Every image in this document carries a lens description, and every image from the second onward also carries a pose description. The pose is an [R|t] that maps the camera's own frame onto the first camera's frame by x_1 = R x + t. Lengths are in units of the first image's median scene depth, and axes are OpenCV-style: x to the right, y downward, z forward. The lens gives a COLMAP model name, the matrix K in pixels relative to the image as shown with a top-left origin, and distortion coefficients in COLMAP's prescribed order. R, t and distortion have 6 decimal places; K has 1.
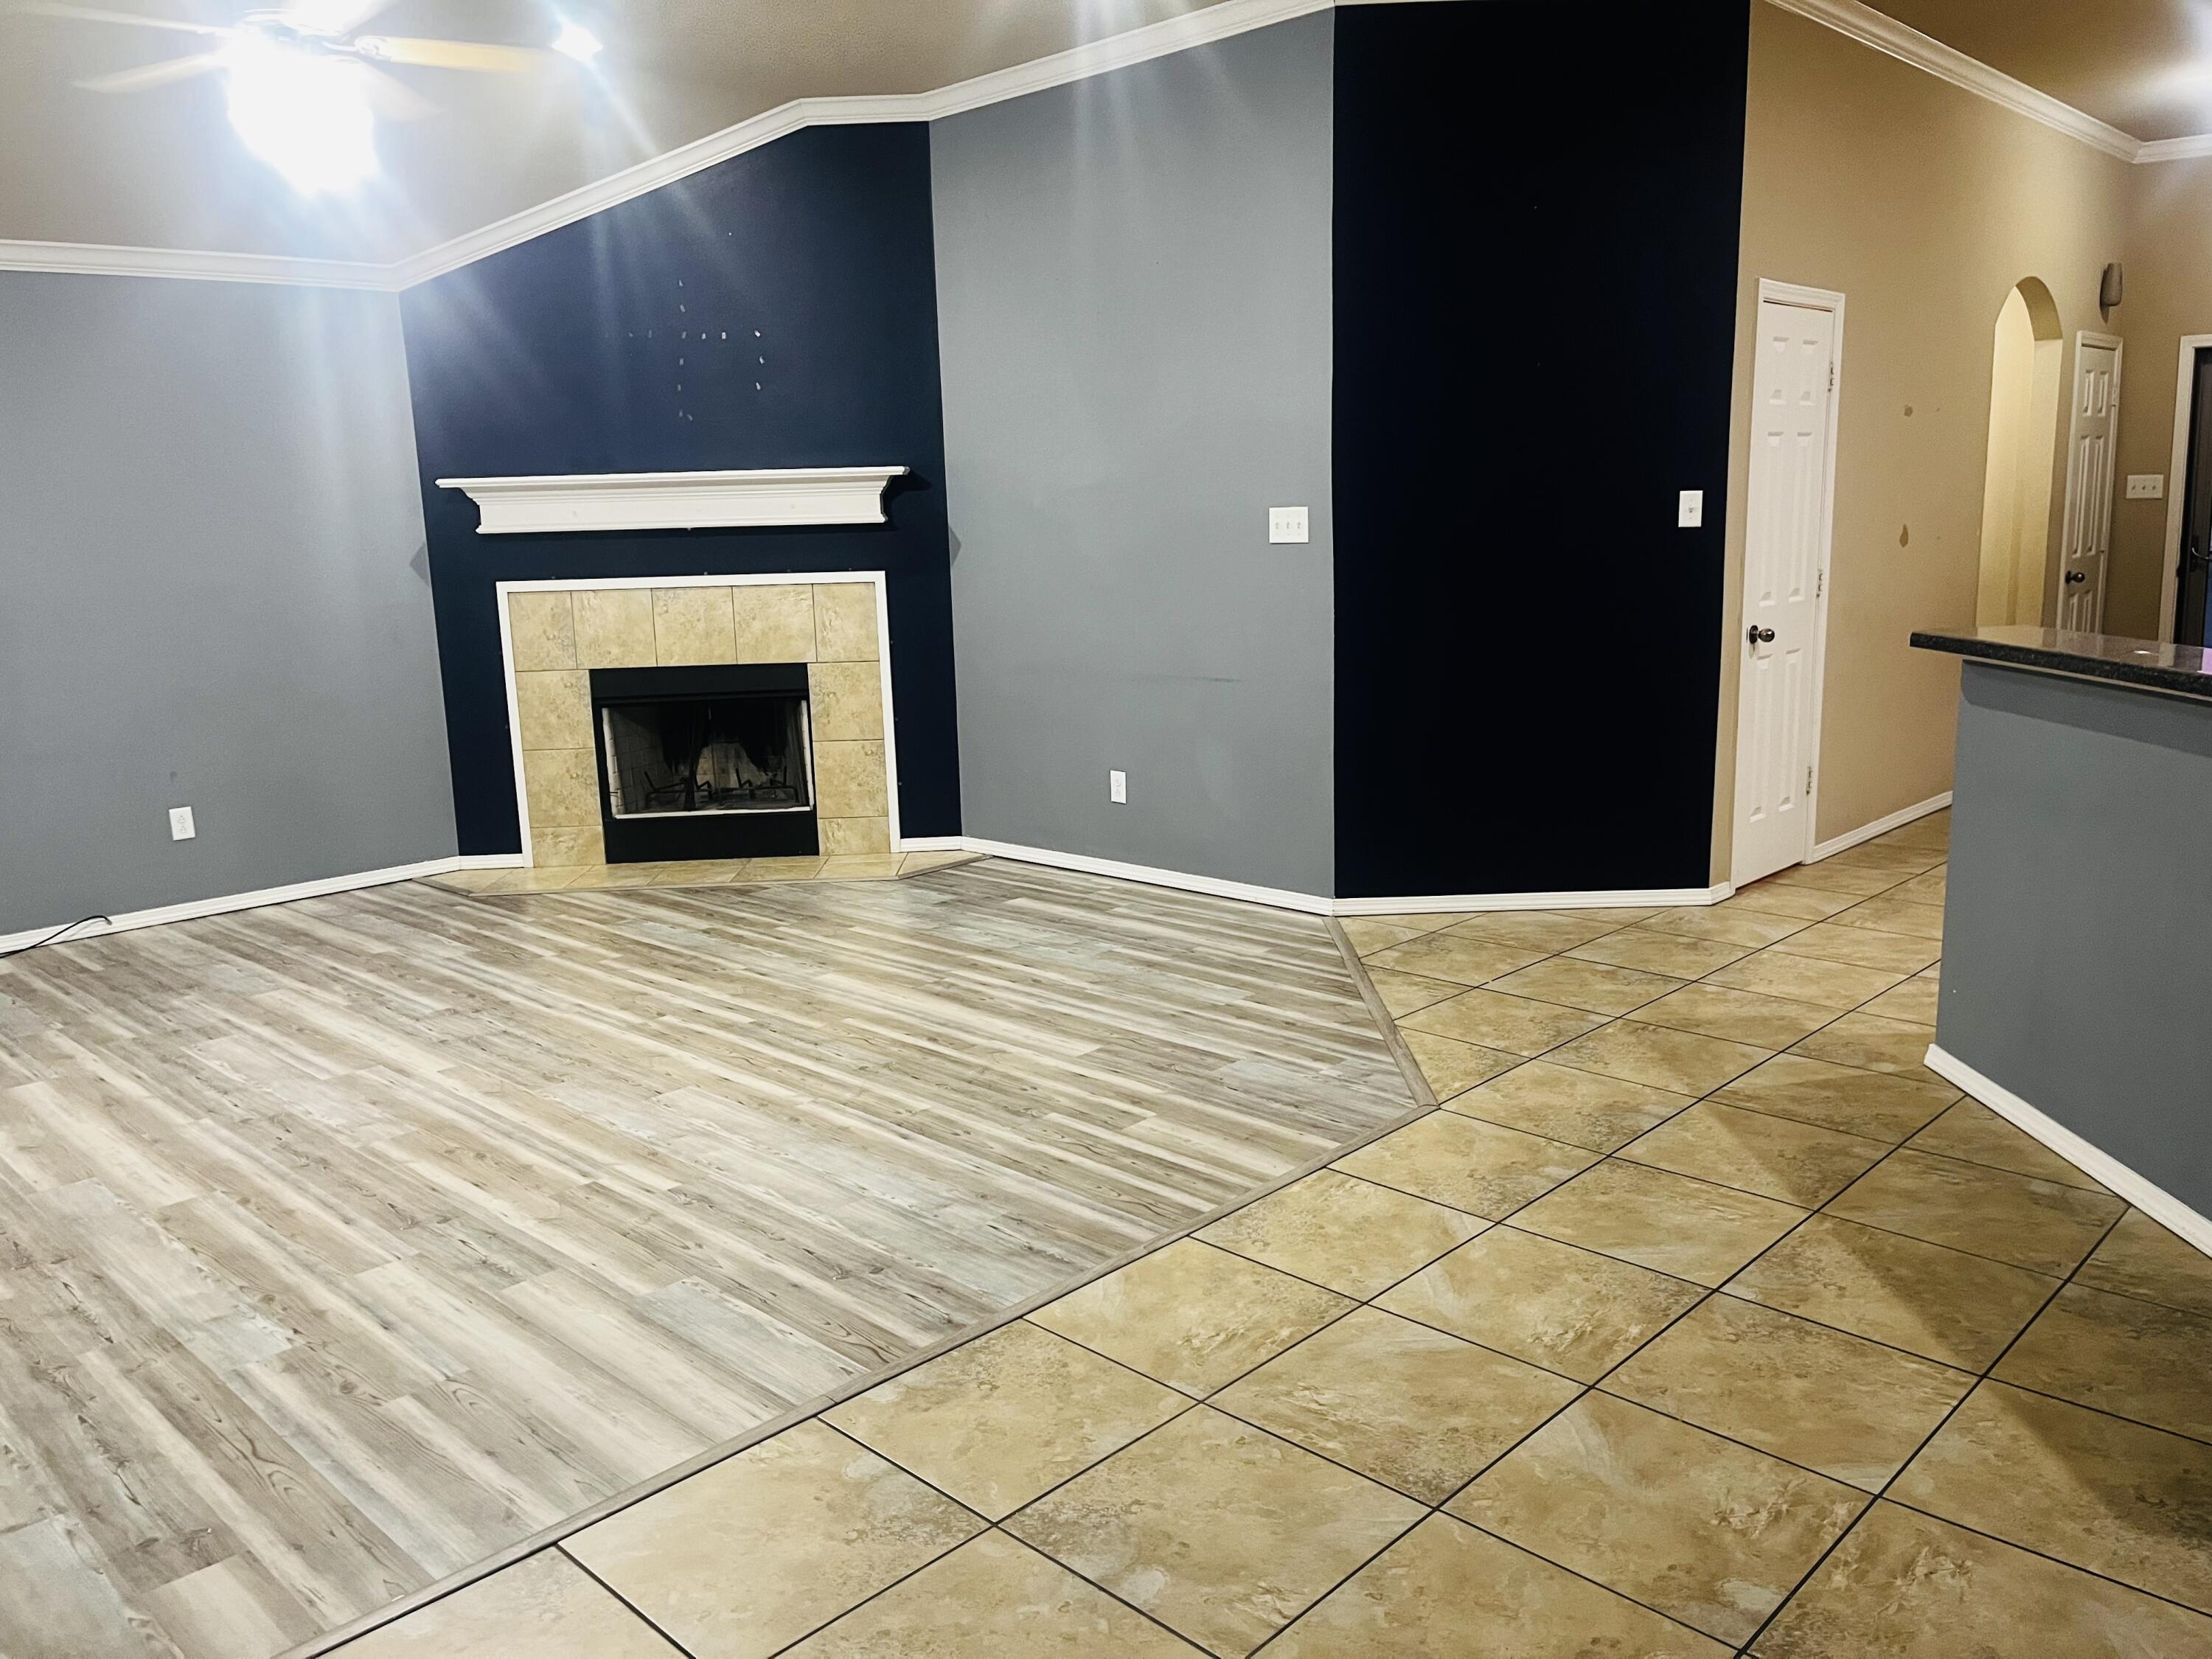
lens RADIAL K [[1680.7, 0, 1109.7], [0, 1680.7, 789.7], [0, 0, 1]] dist [0.057317, -0.080261]
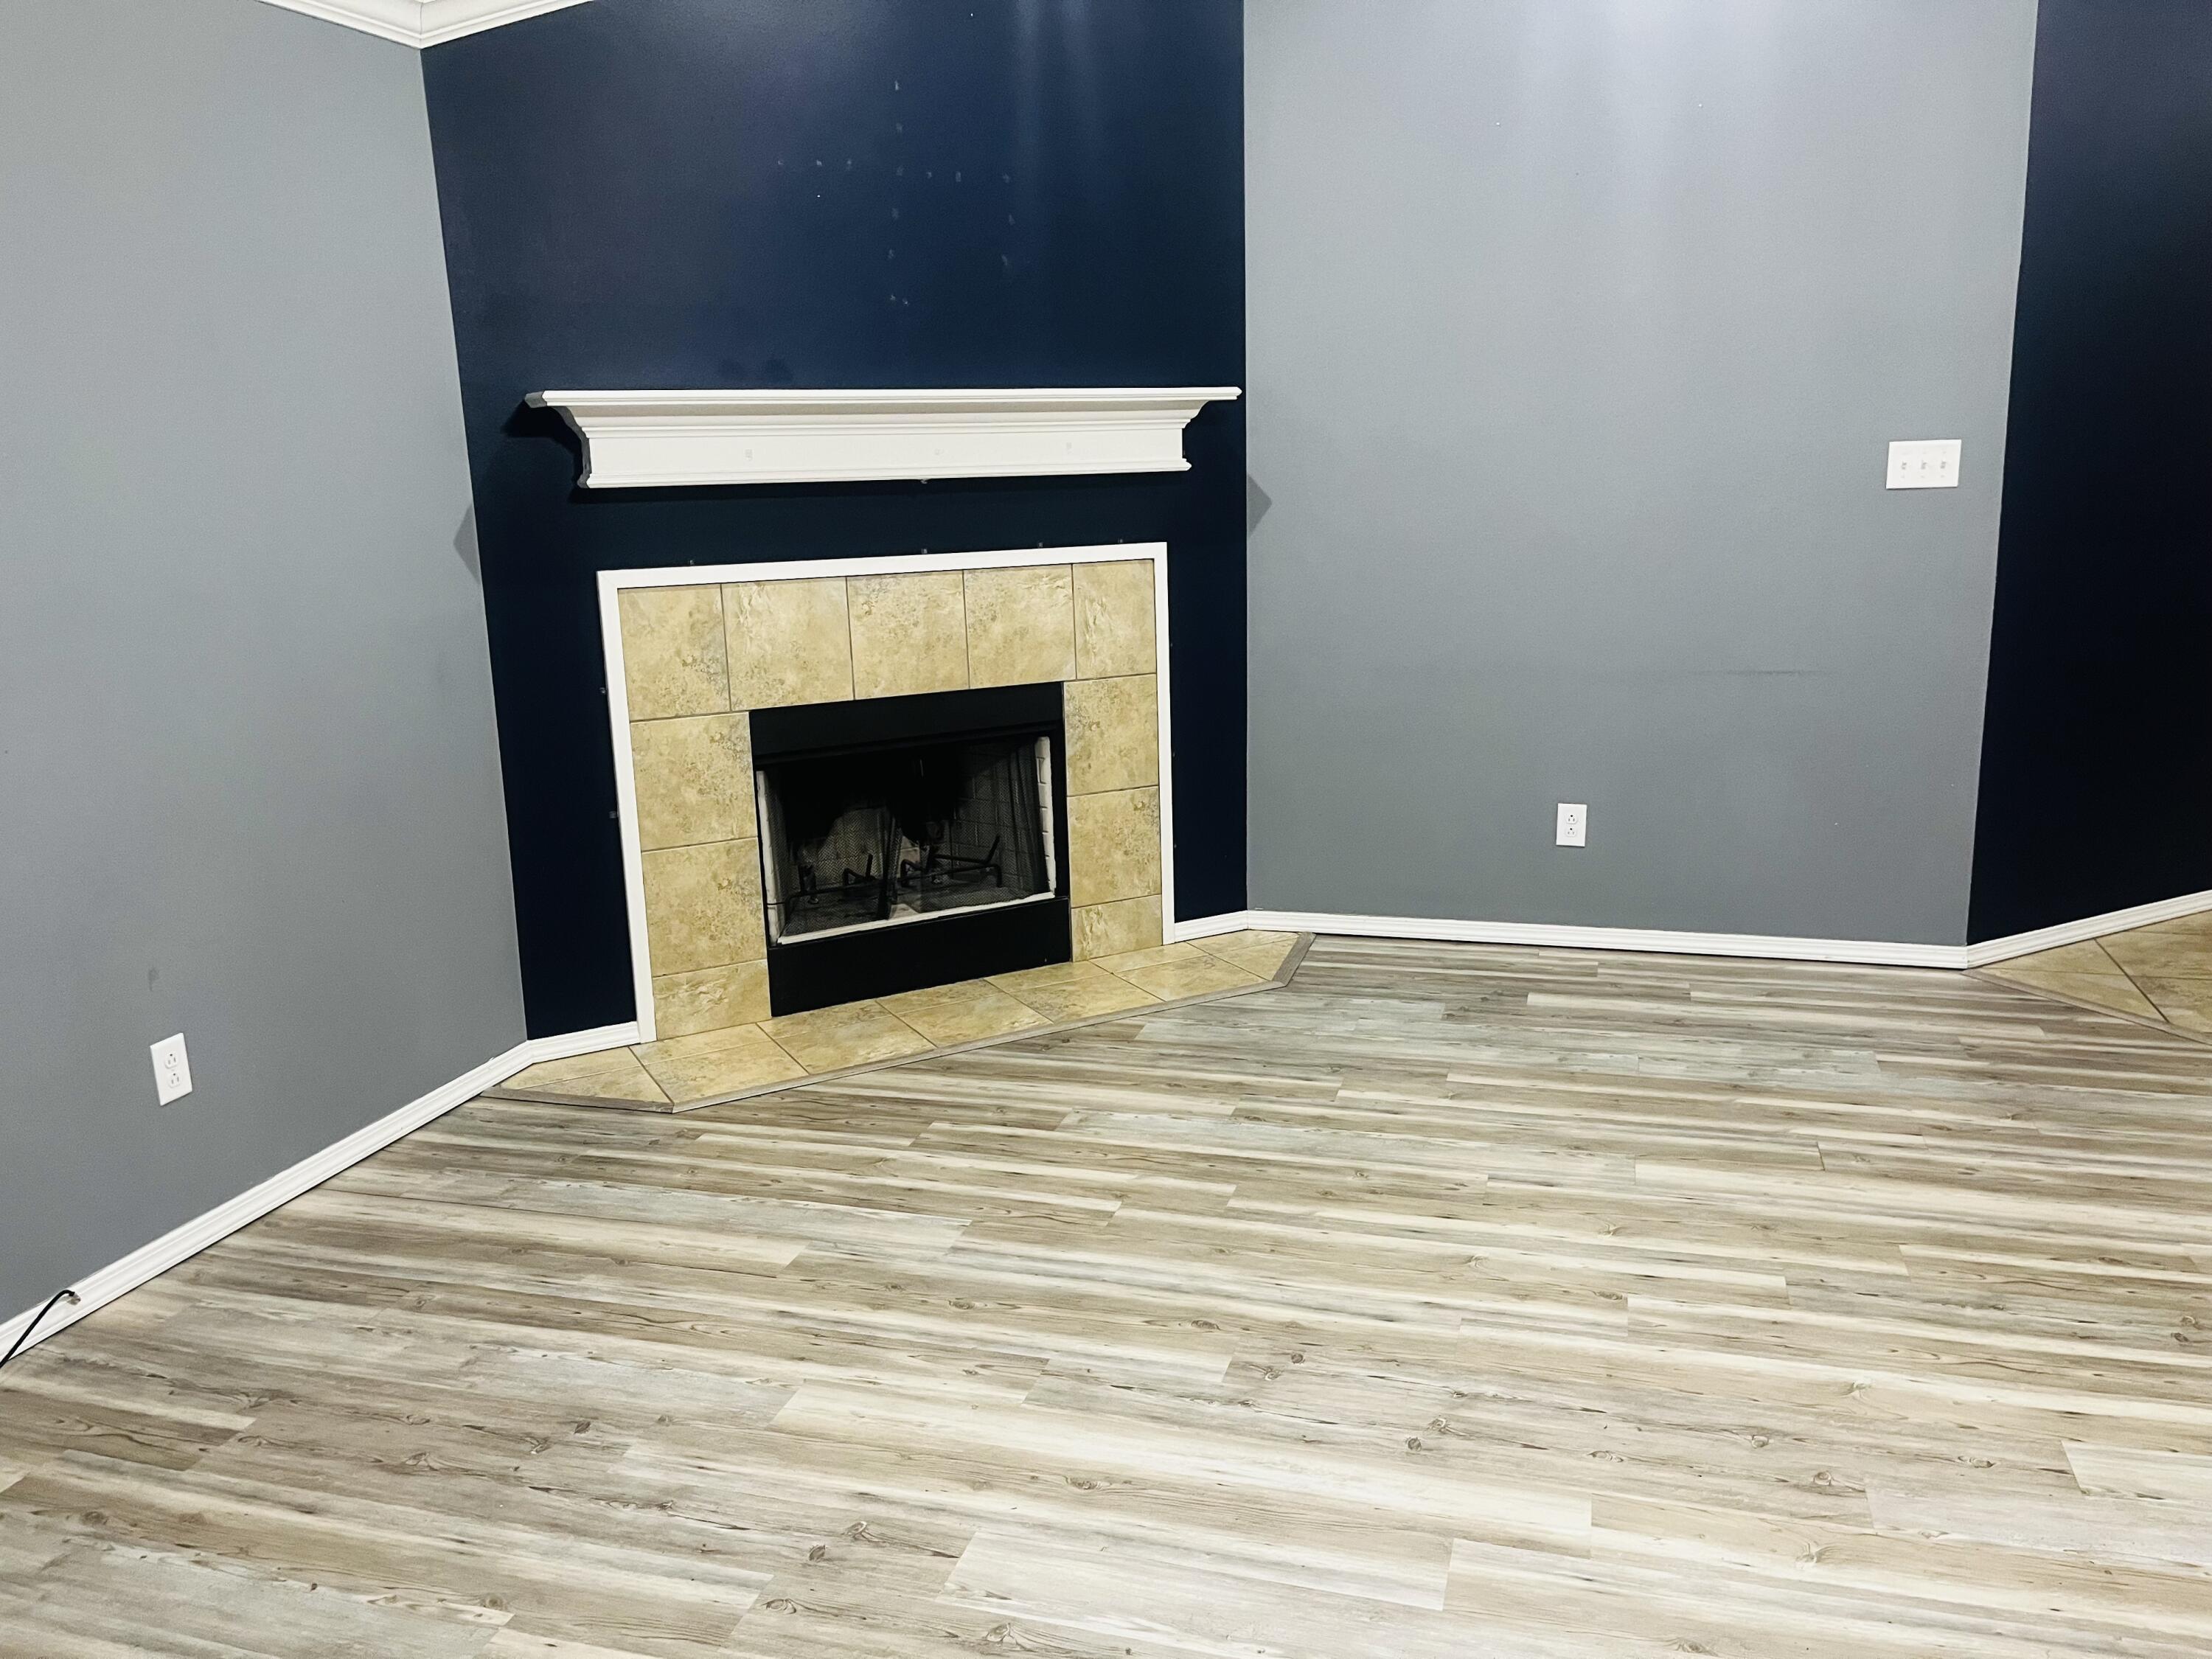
lens RADIAL K [[1680.7, 0, 1099.6], [0, 1680.7, 811.0], [0, 0, 1]] dist [0.057317, -0.080261]
pose [[0.892196, -0.086407, 0.443305, -0.626793], [0.076349, 0.996257, 0.040528, -0.066518], [-0.445148, -0.002313, 0.895454, 0.522601]]
